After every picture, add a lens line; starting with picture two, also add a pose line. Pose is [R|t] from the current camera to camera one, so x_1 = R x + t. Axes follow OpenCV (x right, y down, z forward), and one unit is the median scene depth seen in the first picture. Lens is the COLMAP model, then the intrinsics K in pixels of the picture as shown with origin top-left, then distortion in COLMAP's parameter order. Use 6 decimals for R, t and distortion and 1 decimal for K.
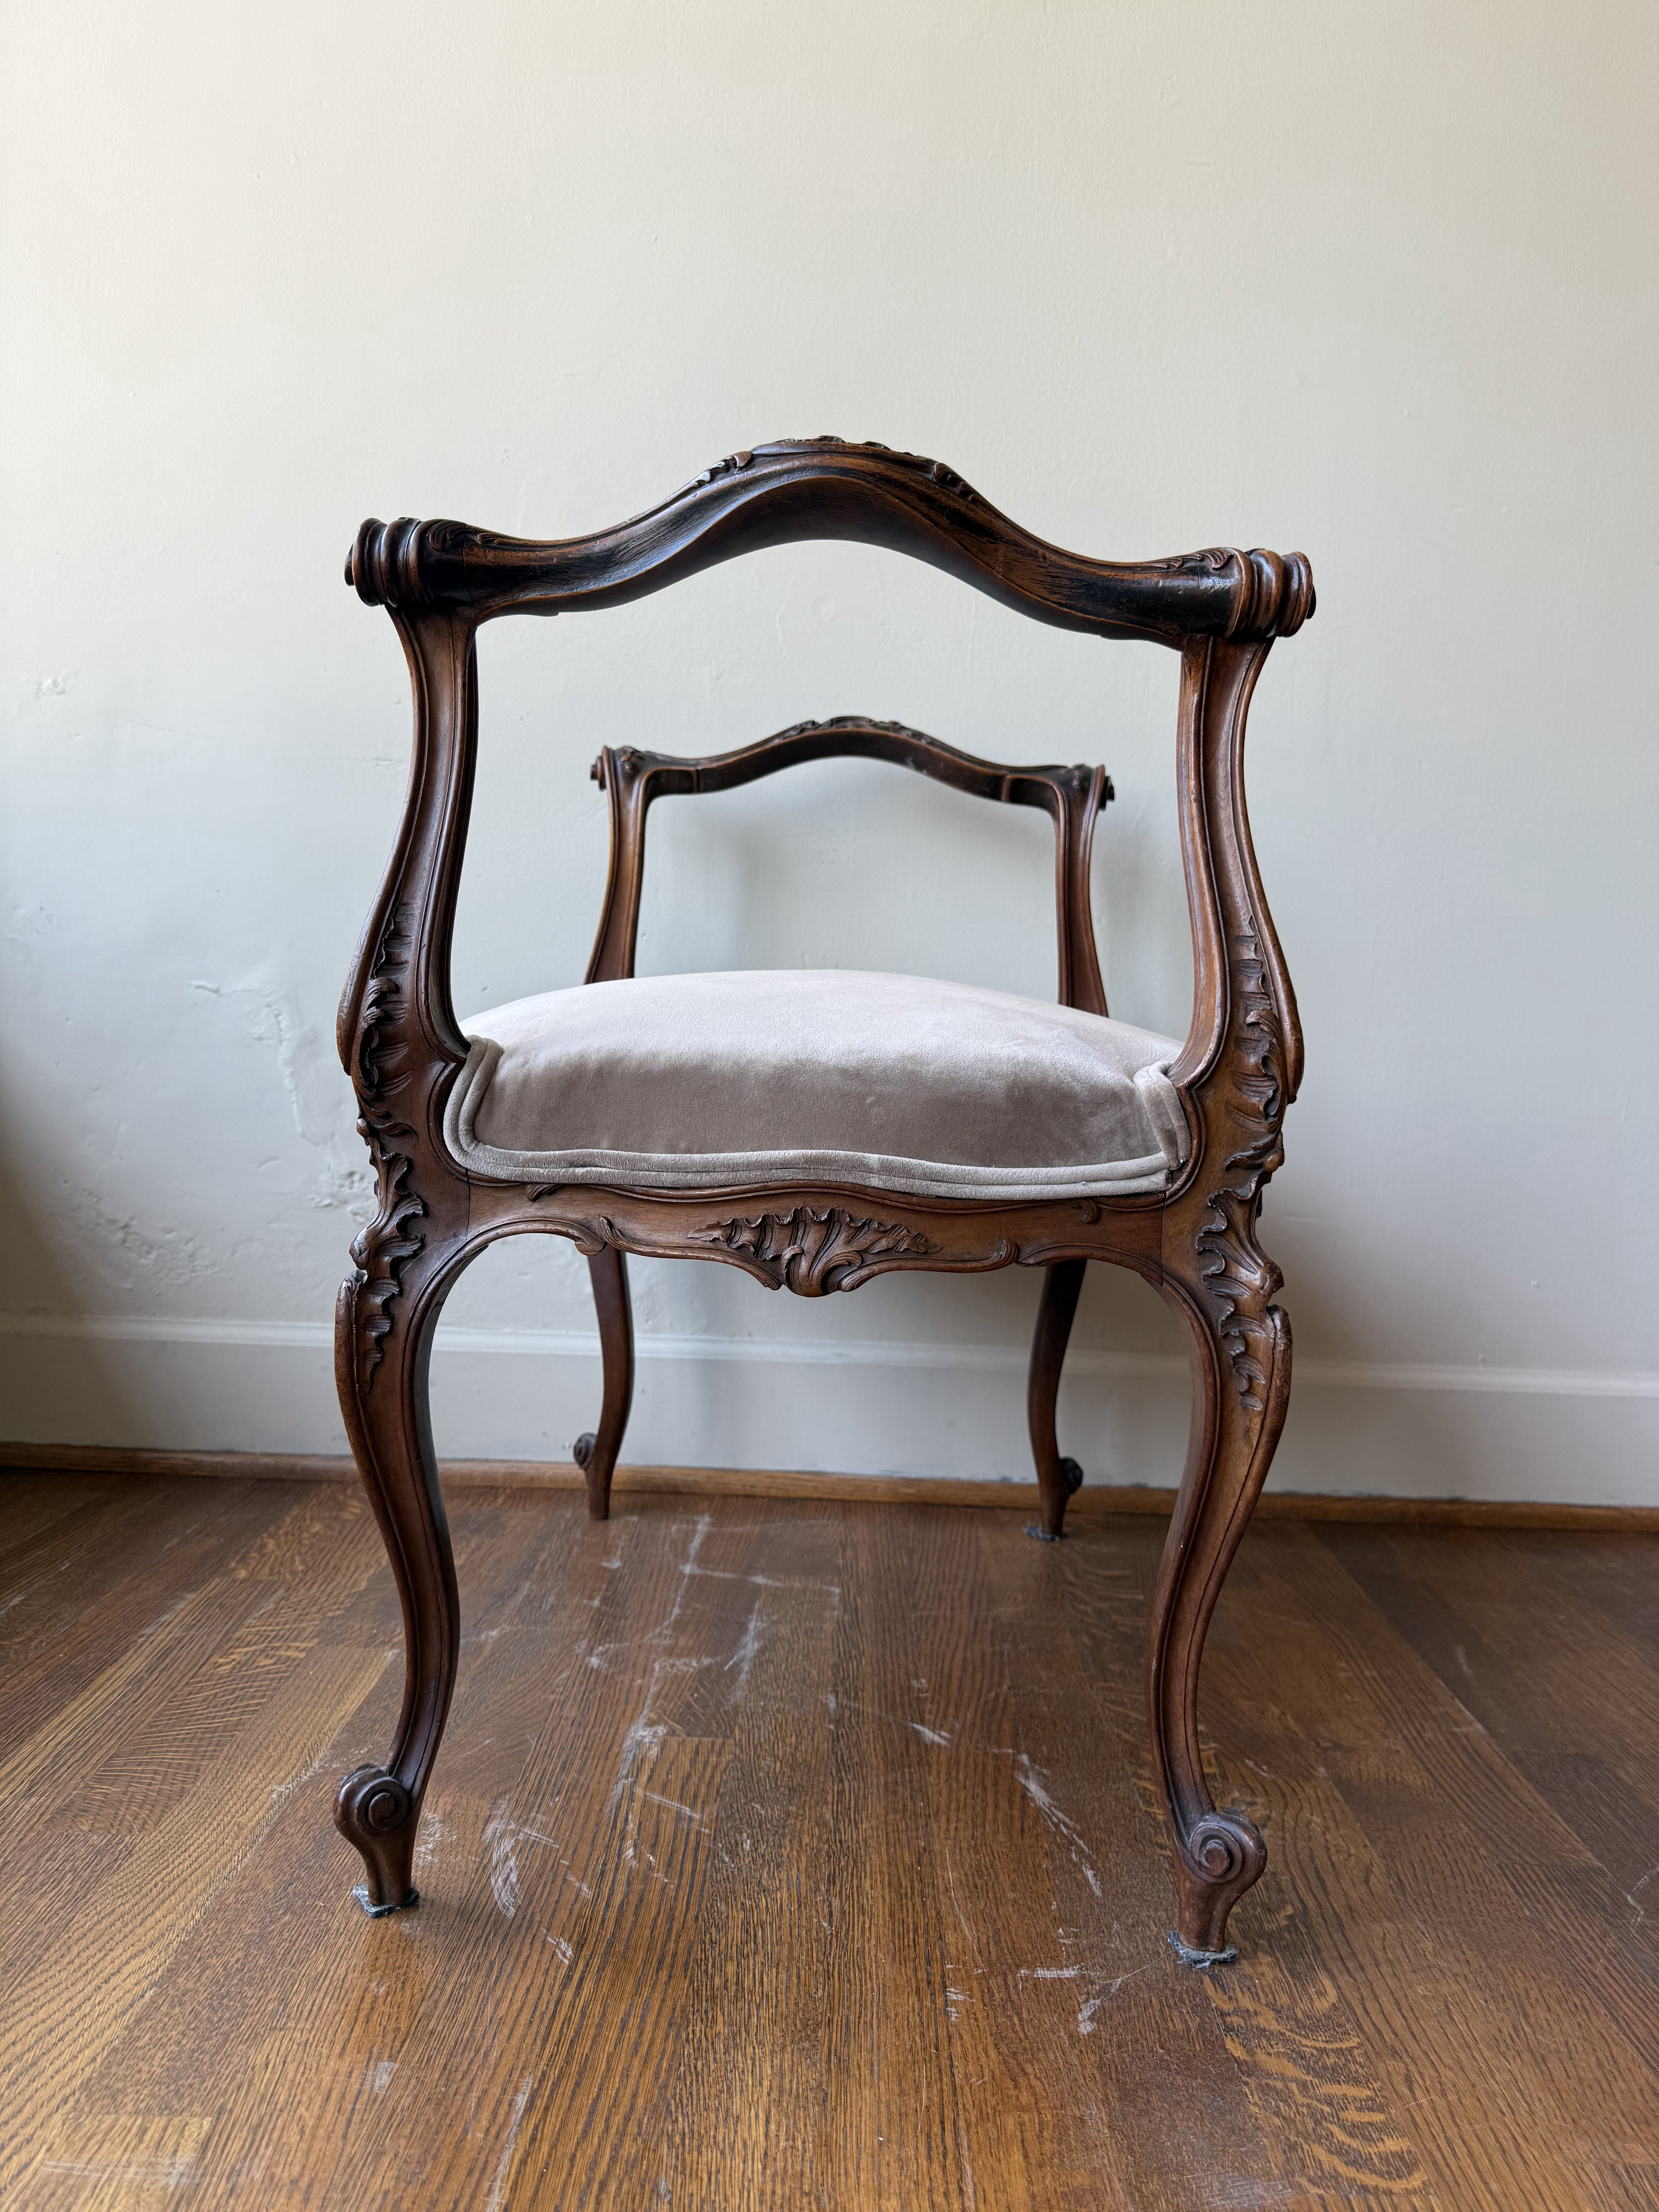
lens RADIAL K [[1582.4, 0, 829.4], [0, 1582.4, 1119.5], [0, 0, 1]] dist [-0.007110, -0.001400]
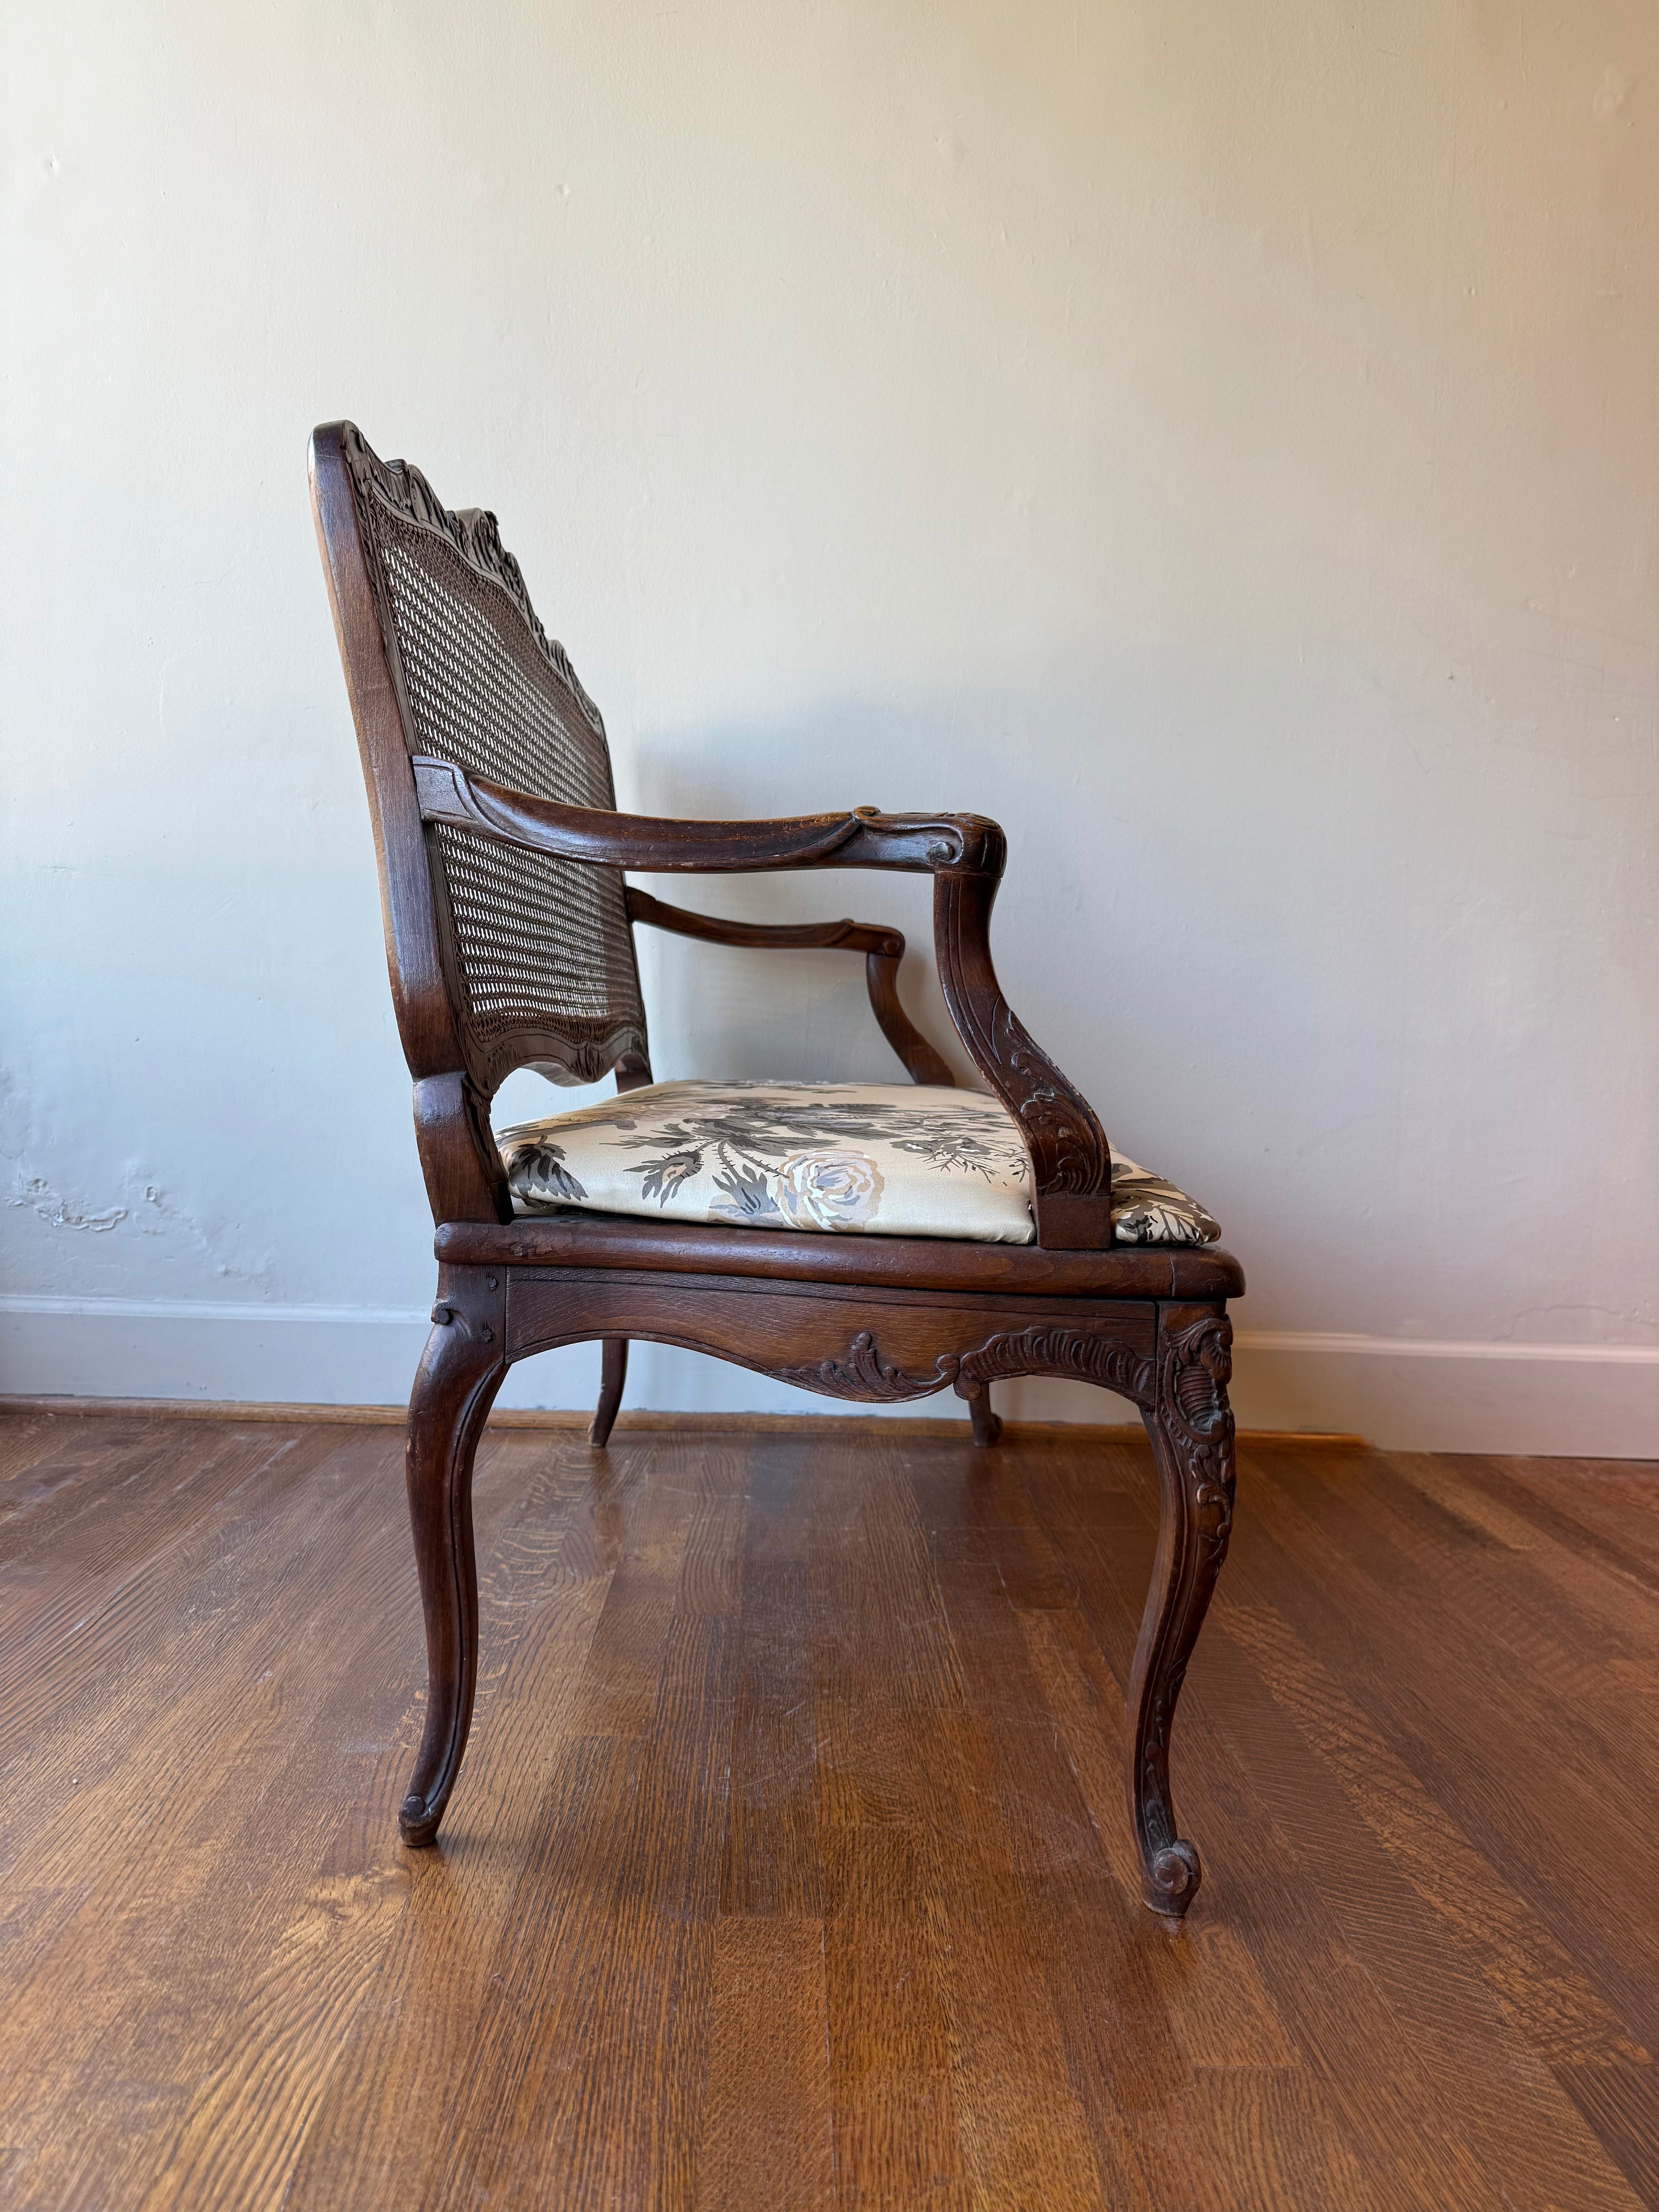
lens RADIAL K [[1582.4, 0, 833.4], [0, 1582.4, 1122.5], [0, 0, 1]] dist [-0.007110, -0.001400]
pose [[0.998931, -0.000995, 0.046207, 0.448001], [0.001006, 0.999999, -0.000207, -0.019919], [-0.046206, 0.000254, 0.998932, -0.517967]]
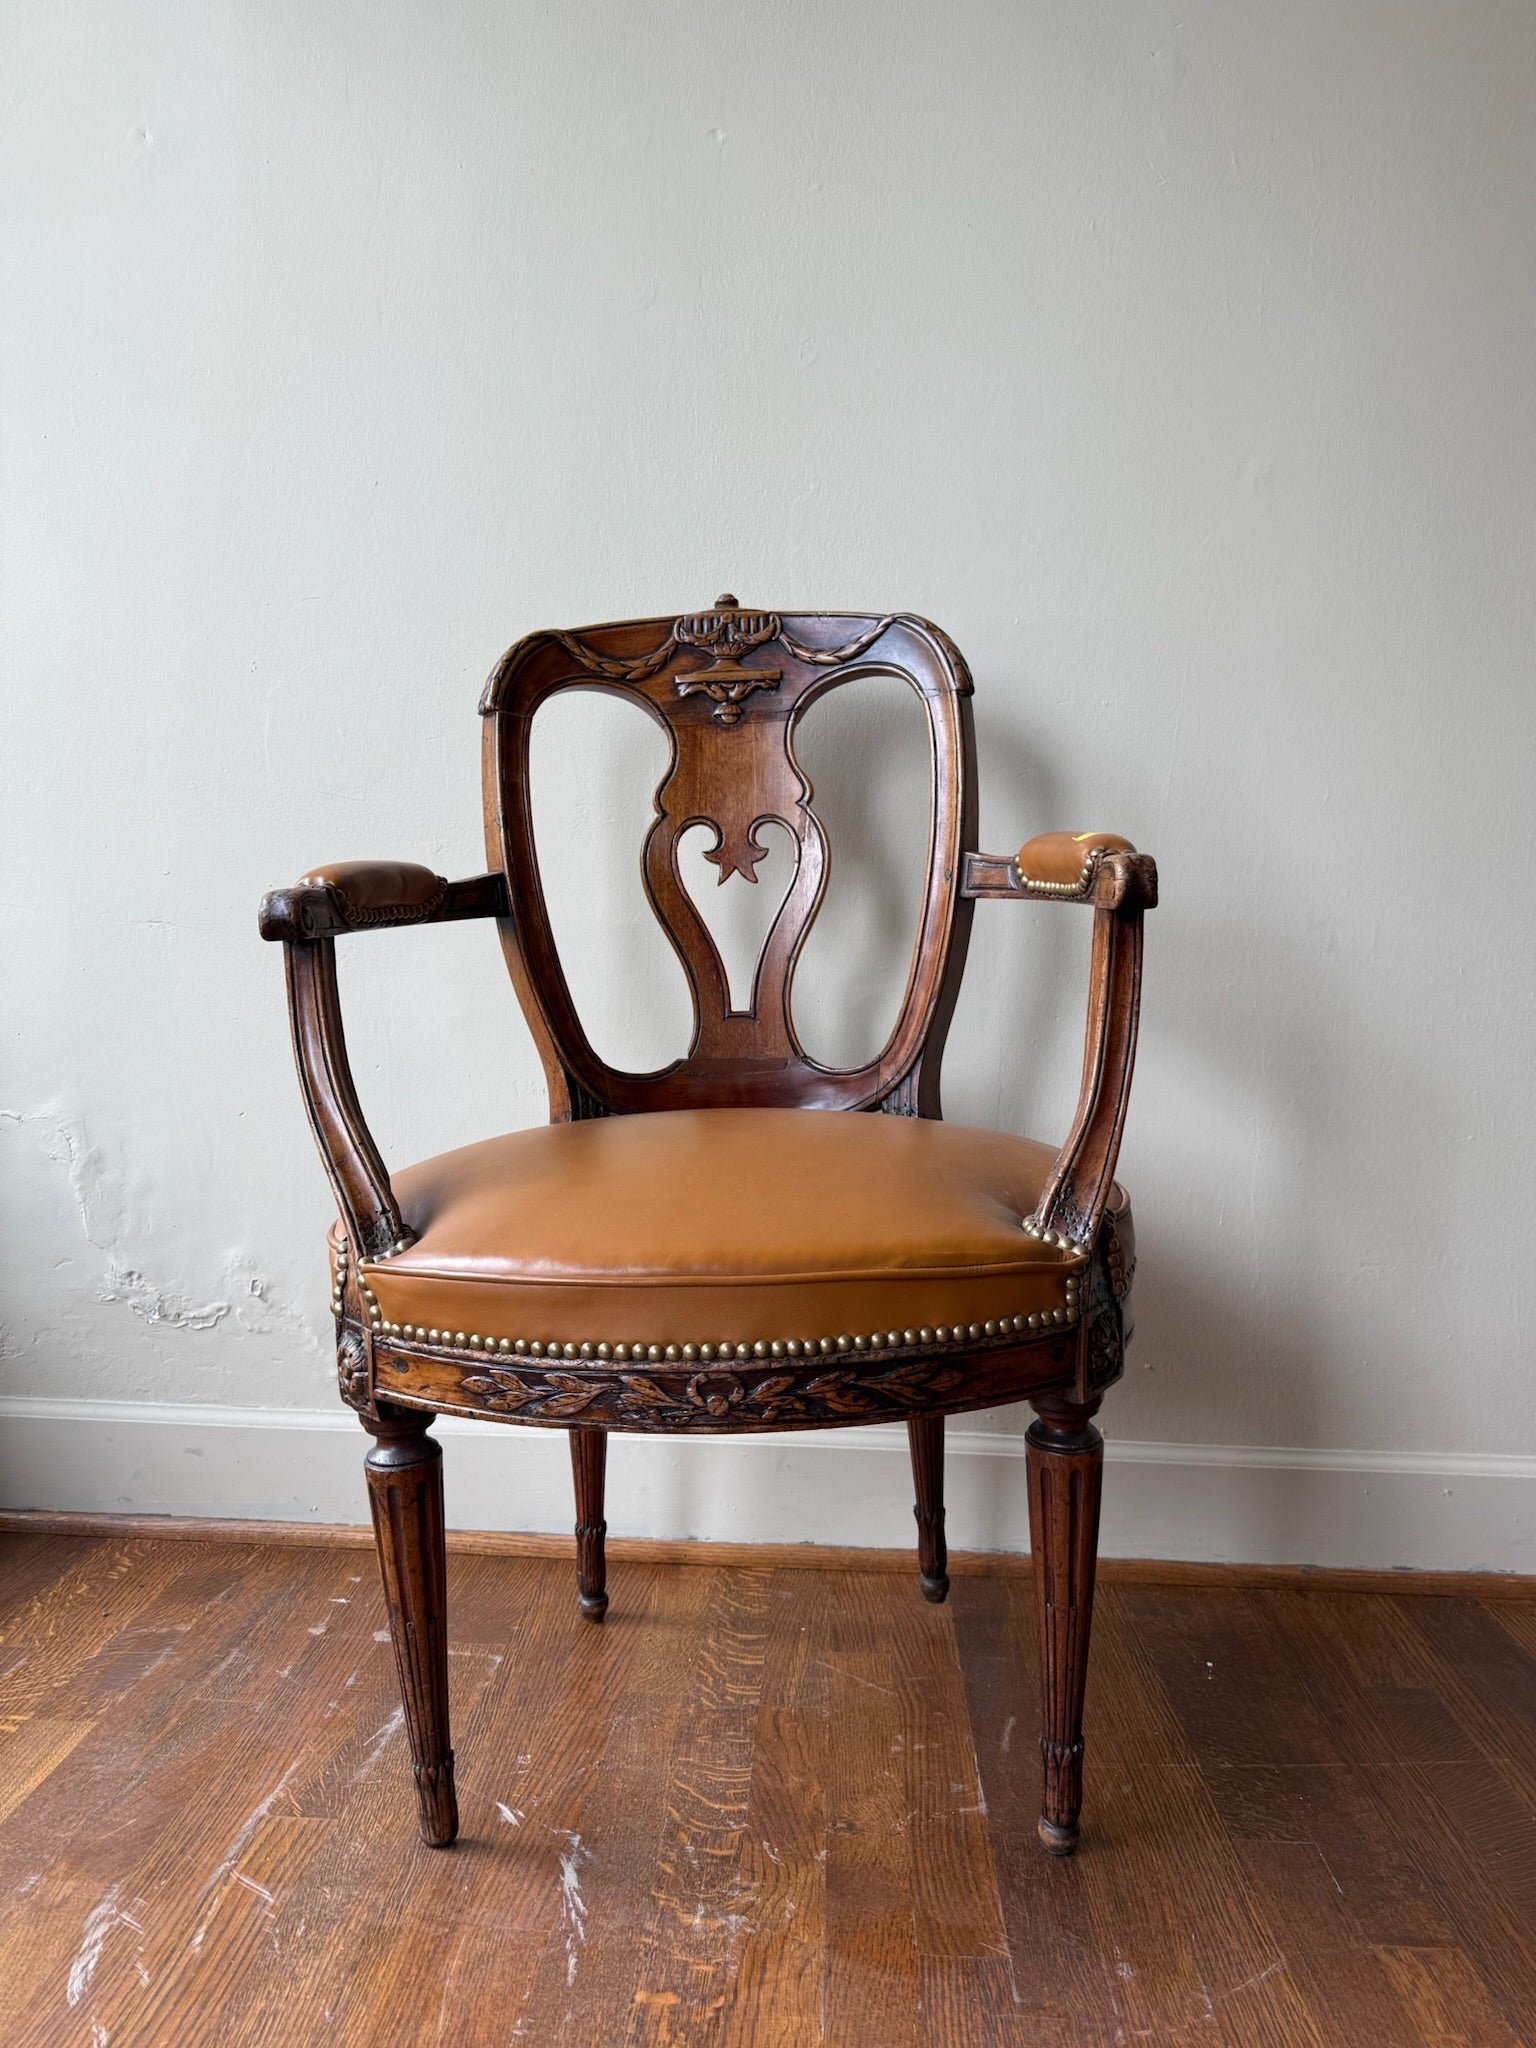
lens RADIAL K [[1465.1, 0, 773.5], [0, 1465.1, 1026.8], [0, 0, 1]] dist [-0.007110, -0.001400]
pose [[0.999556, -0.008537, -0.028530, 0.306423], [0.008016, 0.999800, -0.018326, -0.186074], [0.028681, 0.018089, 0.999425, -0.107670]]
